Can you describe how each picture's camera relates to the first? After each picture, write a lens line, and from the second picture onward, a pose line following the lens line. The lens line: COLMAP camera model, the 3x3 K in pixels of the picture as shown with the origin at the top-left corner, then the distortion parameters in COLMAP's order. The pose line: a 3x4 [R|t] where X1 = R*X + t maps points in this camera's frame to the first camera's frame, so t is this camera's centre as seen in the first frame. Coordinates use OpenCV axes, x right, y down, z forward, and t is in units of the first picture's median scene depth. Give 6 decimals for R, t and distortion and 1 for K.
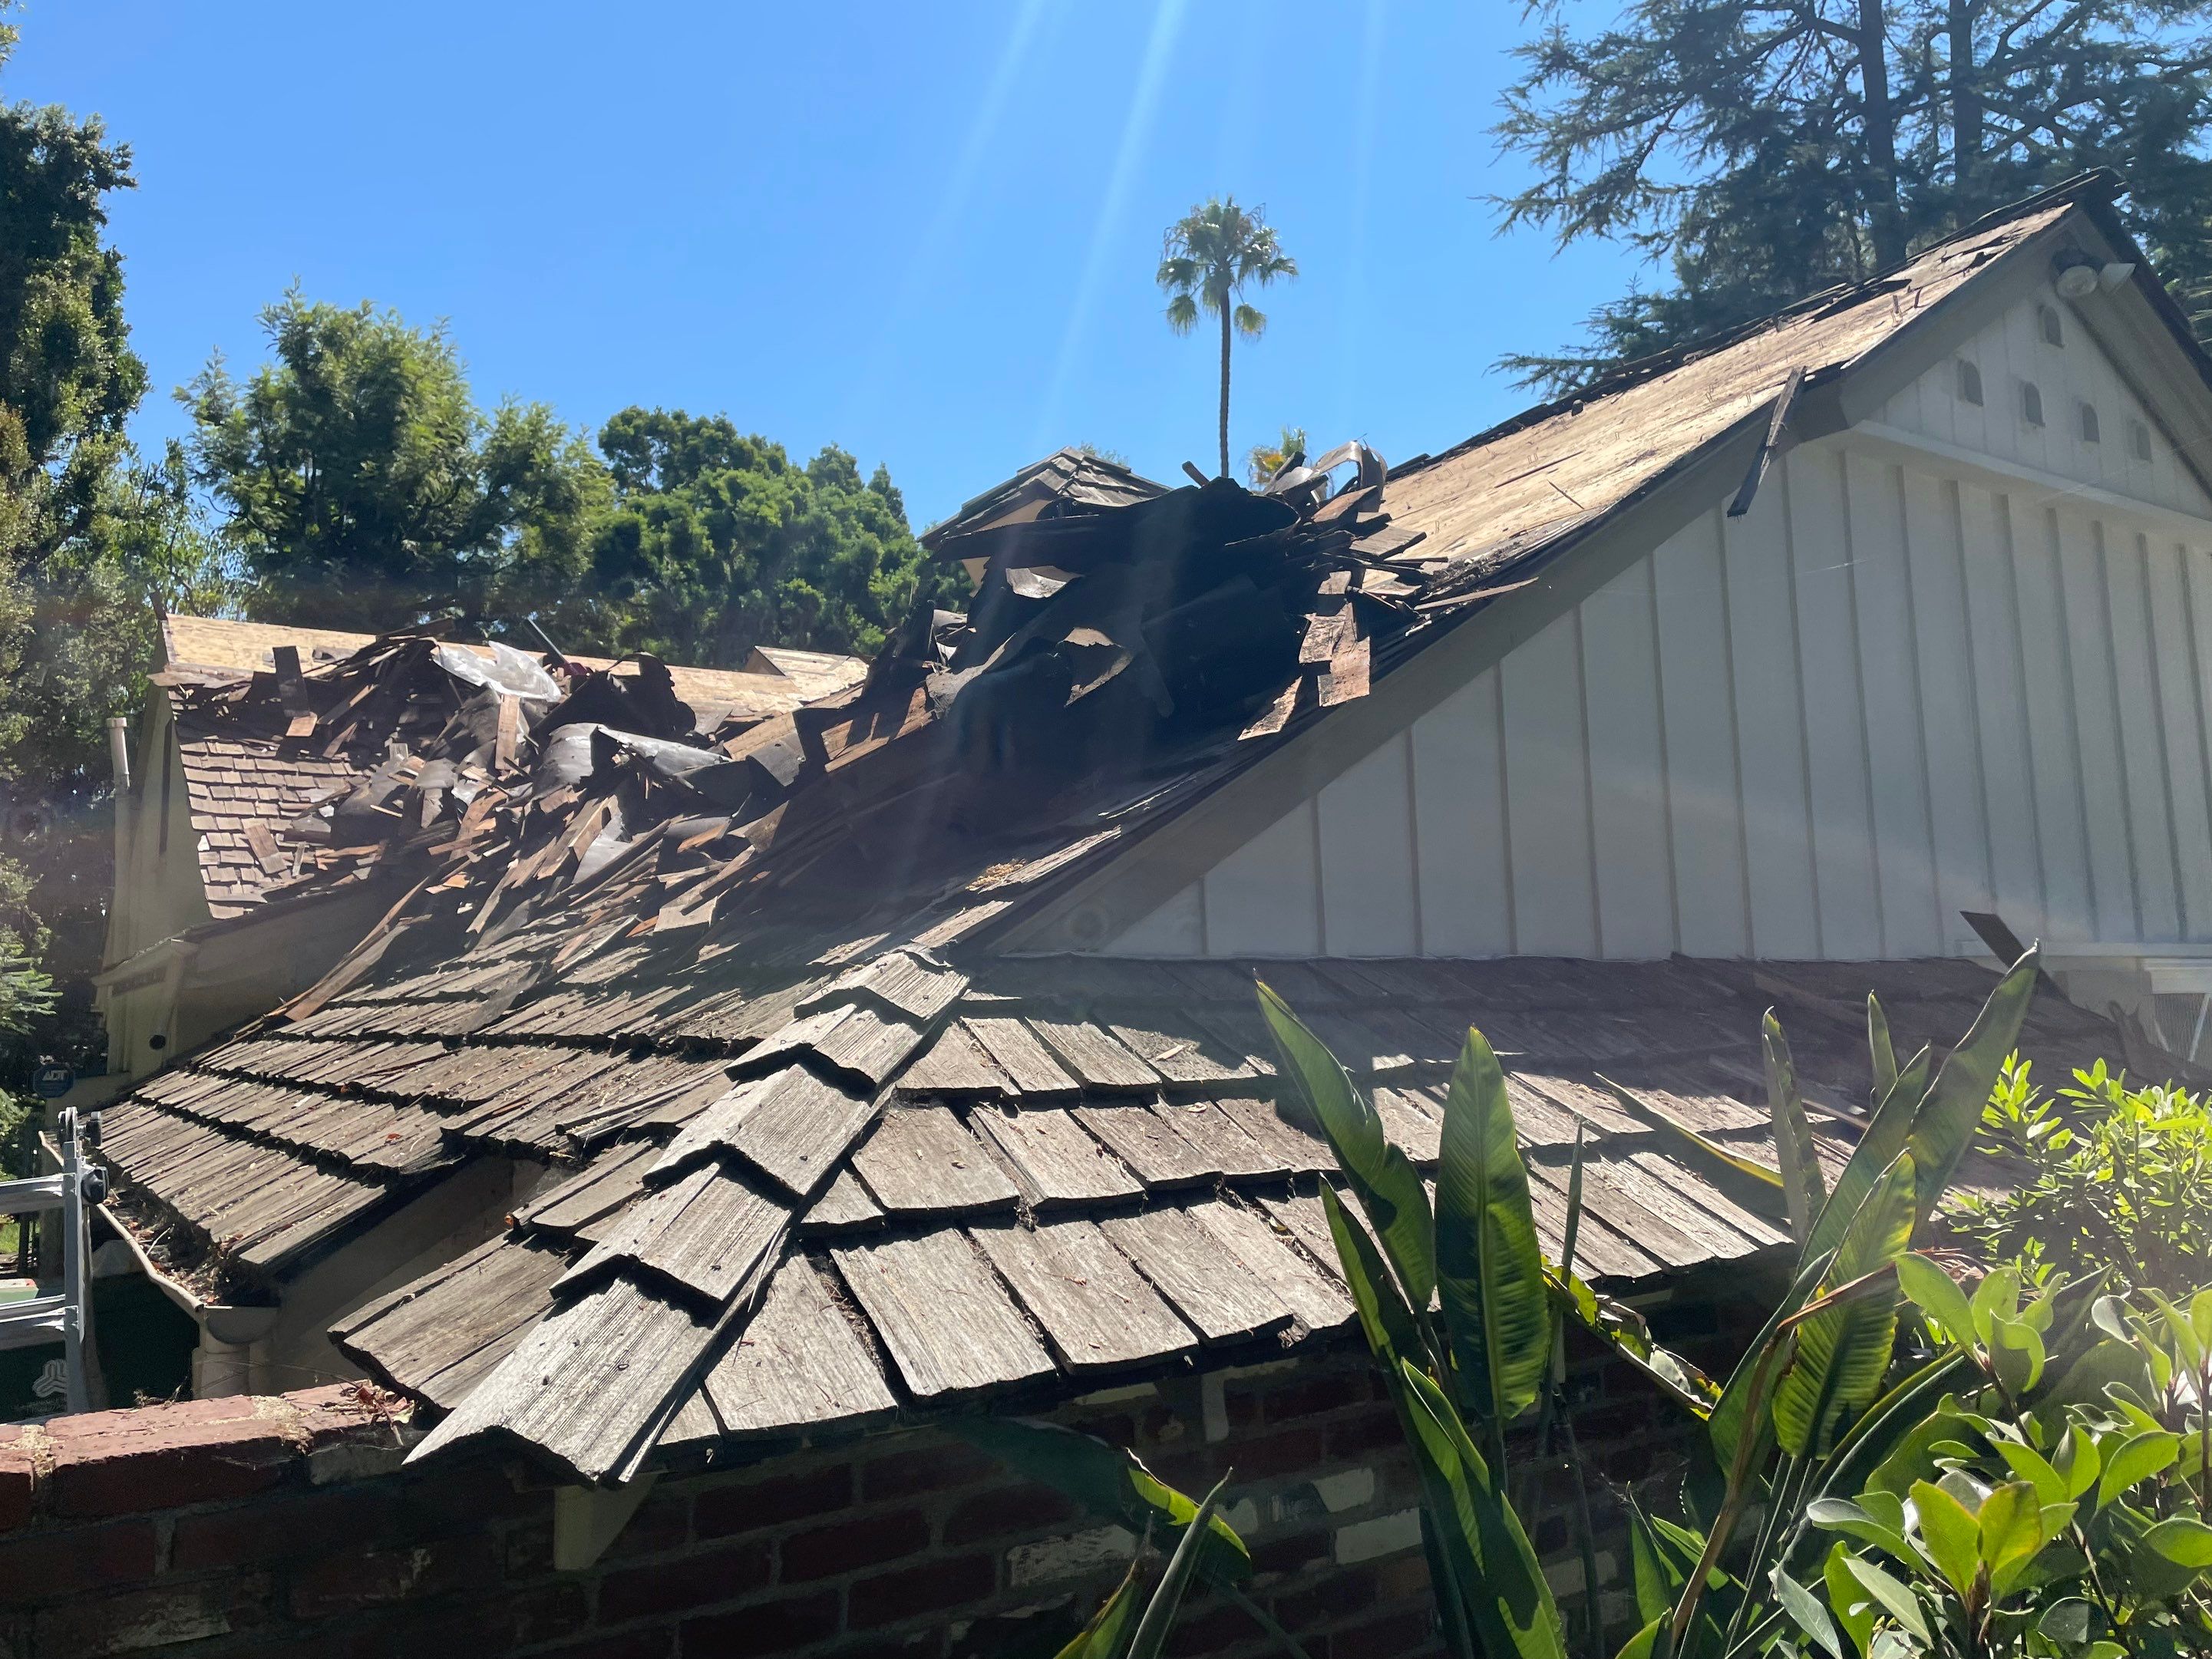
lens RADIAL K [[1728.6, 0, 1106.0], [0, 1728.6, 829.5], [0, 0, 1]] dist [0.085540, -0.108296]
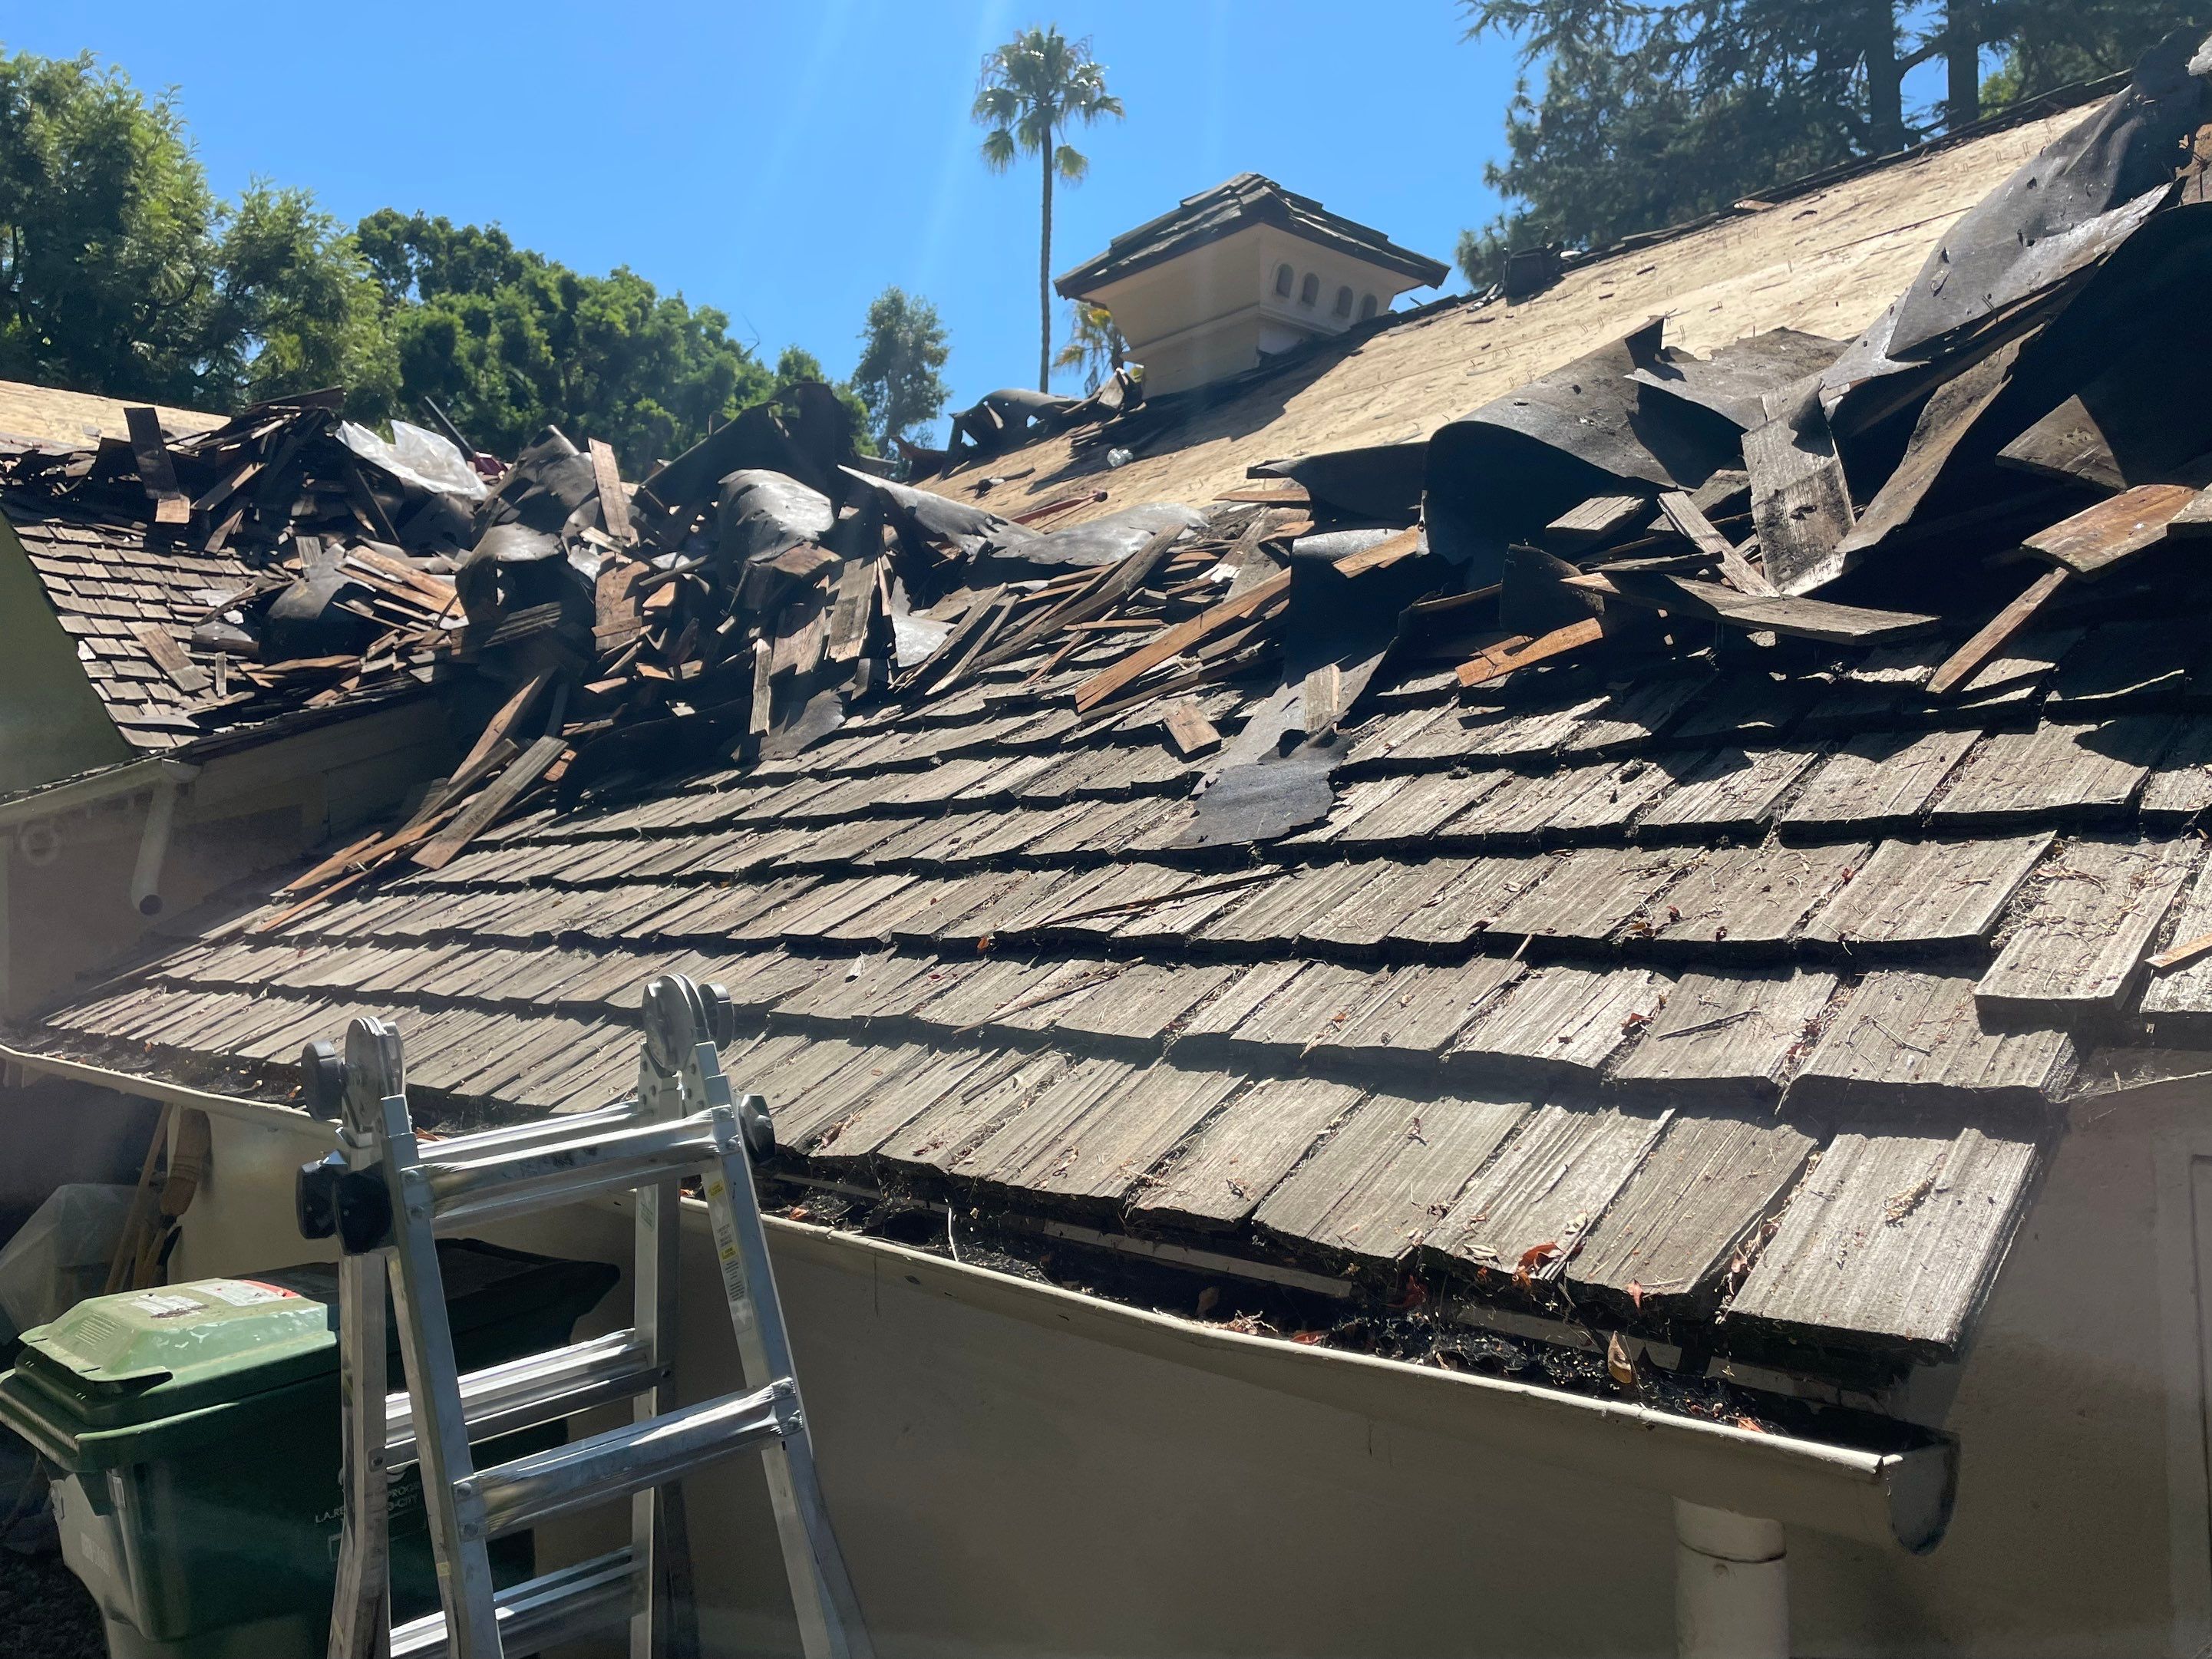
lens RADIAL K [[1728.6, 0, 1106.0], [0, 1728.6, 829.5], [0, 0, 1]] dist [0.085540, -0.108296]
pose [[0.986237, 0.002709, 0.165315, -0.094032], [-0.013091, 0.998006, 0.061746, 0.014379], [-0.164819, -0.063061, 0.984306, 0.084484]]
